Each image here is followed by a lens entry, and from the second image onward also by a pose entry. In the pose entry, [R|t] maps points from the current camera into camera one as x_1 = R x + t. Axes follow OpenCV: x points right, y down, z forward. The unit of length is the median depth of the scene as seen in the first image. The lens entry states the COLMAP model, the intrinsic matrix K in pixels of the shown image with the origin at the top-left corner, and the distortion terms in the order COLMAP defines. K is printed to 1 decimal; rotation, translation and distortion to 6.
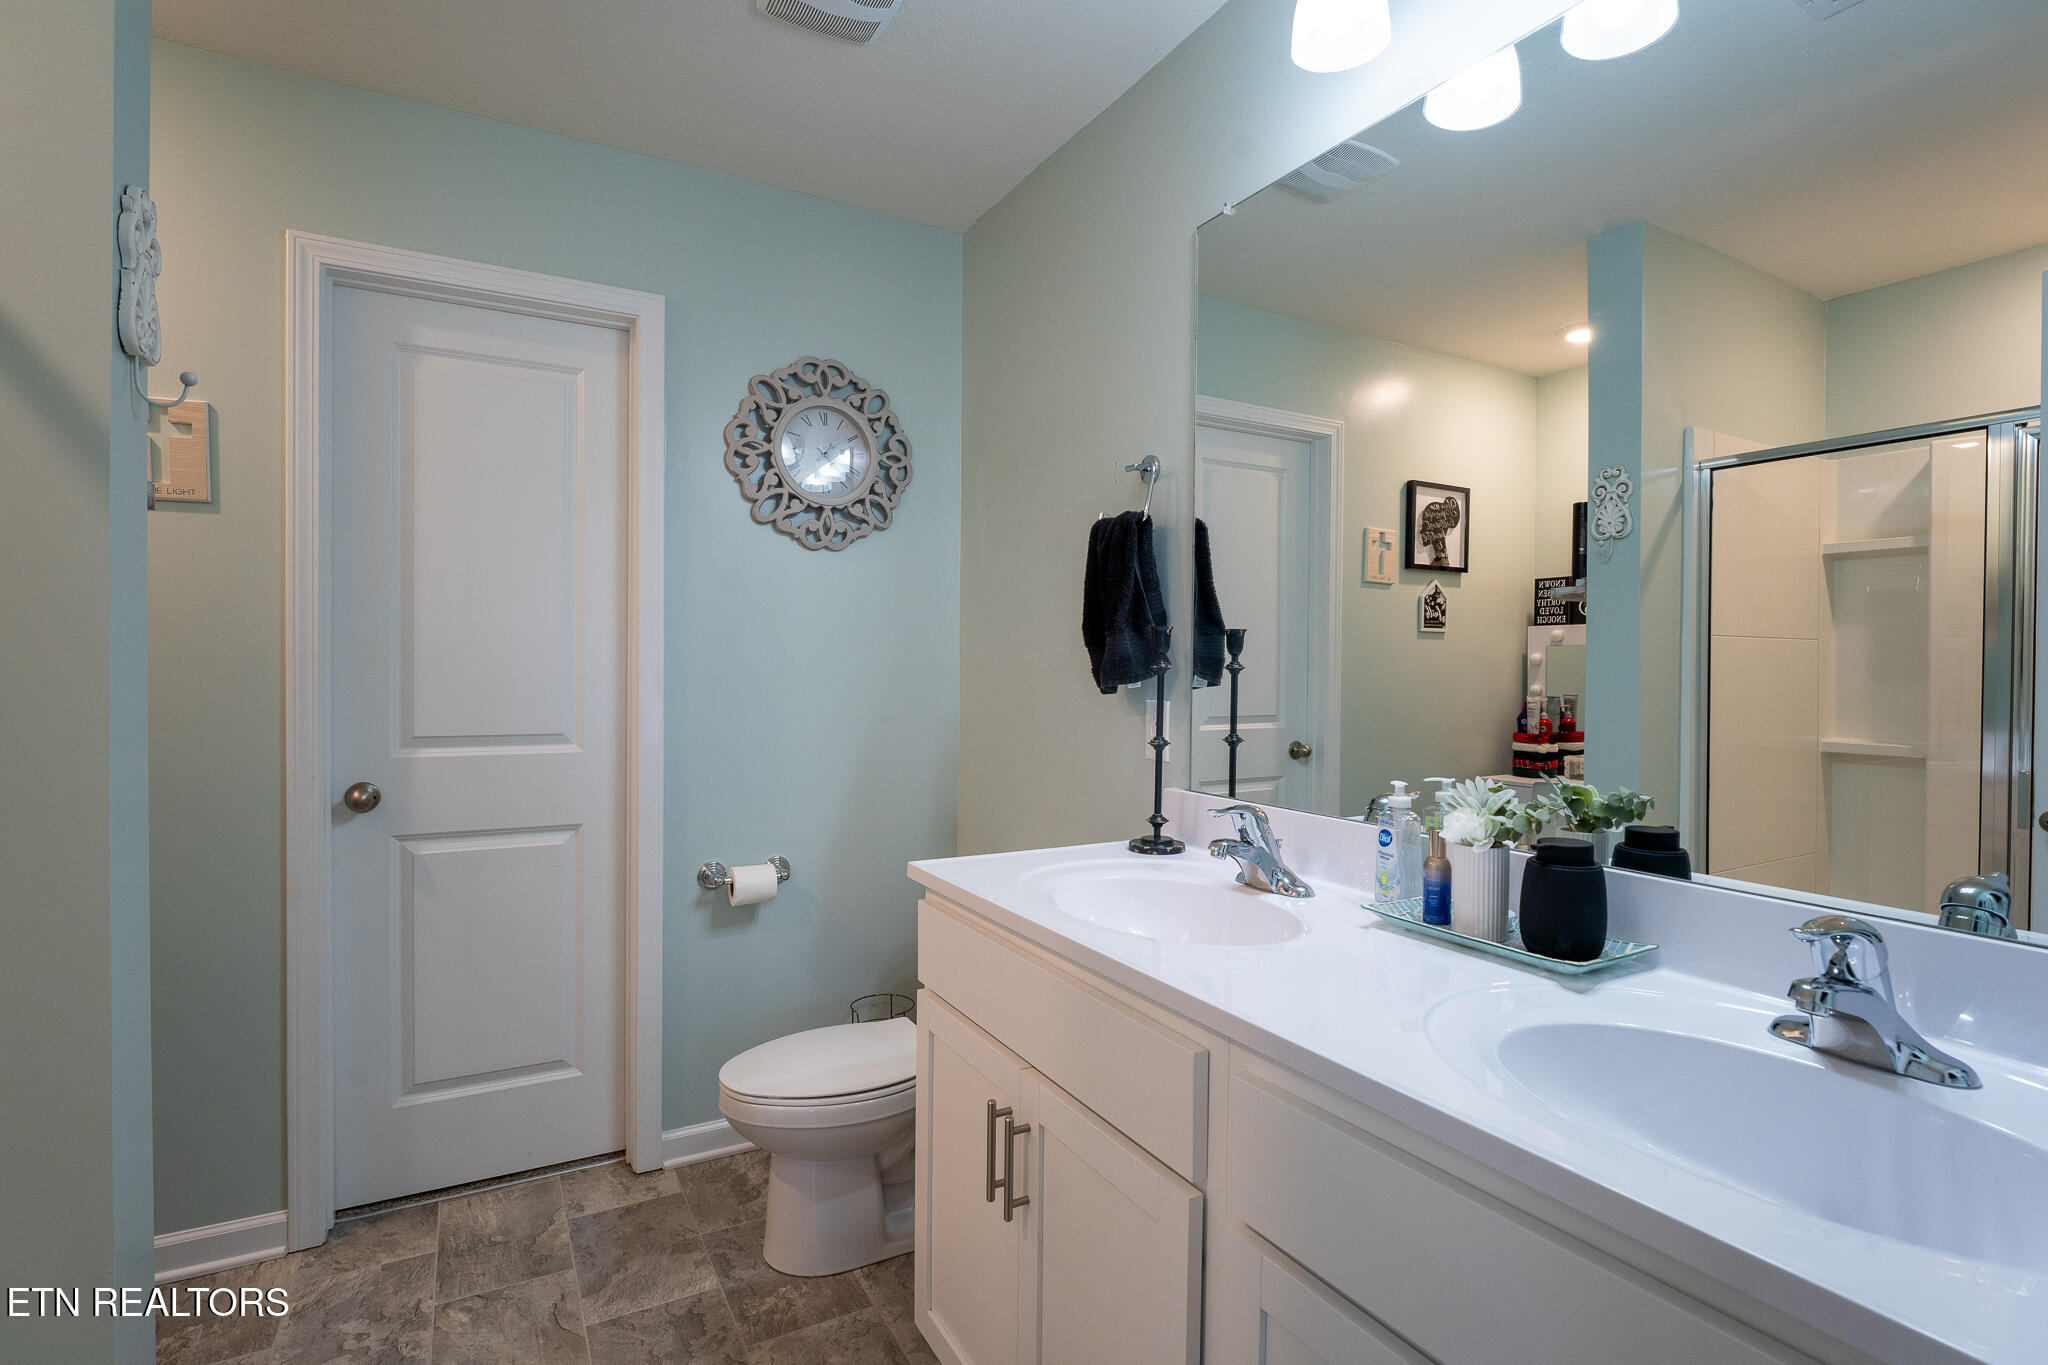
lens RADIAL K [[974.2, 0, 1024.3], [0, 974.2, 681.5], [0, 0, 1]] dist [-0.011891, 0.001767]
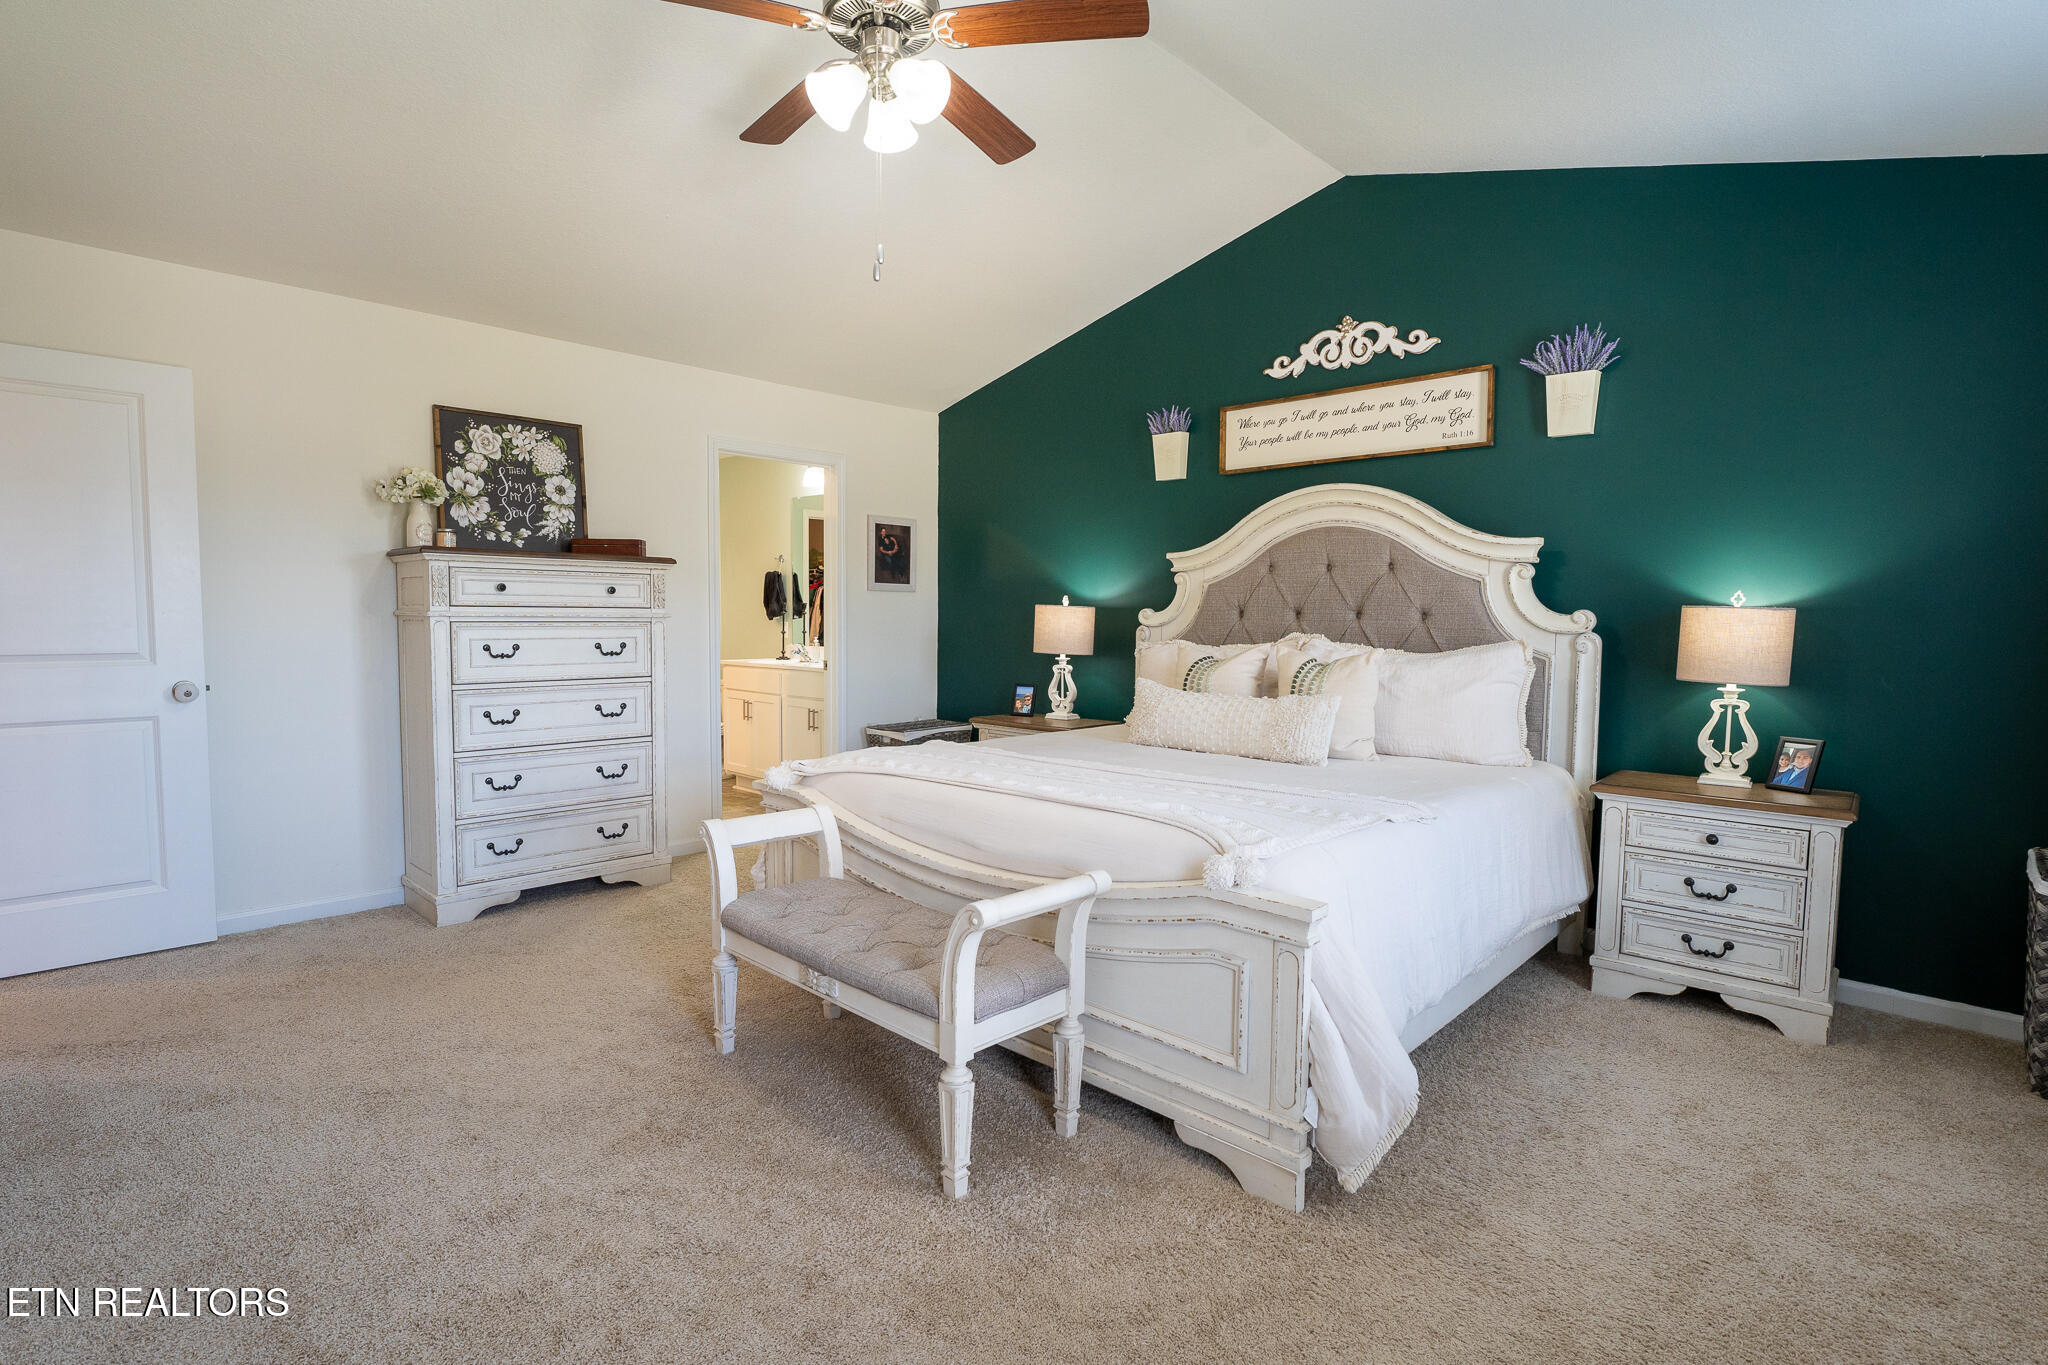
lens RADIAL K [[974.2, 0, 1022.3], [0, 974.2, 683.3], [0, 0, 1]] dist [-0.011891, 0.001767]
pose [[0.959830, -0.022786, 0.279654, -0.037199], [0.006196, 0.998175, 0.060066, 0.038337], [-0.280513, -0.055921, 0.958220, -2.956591]]
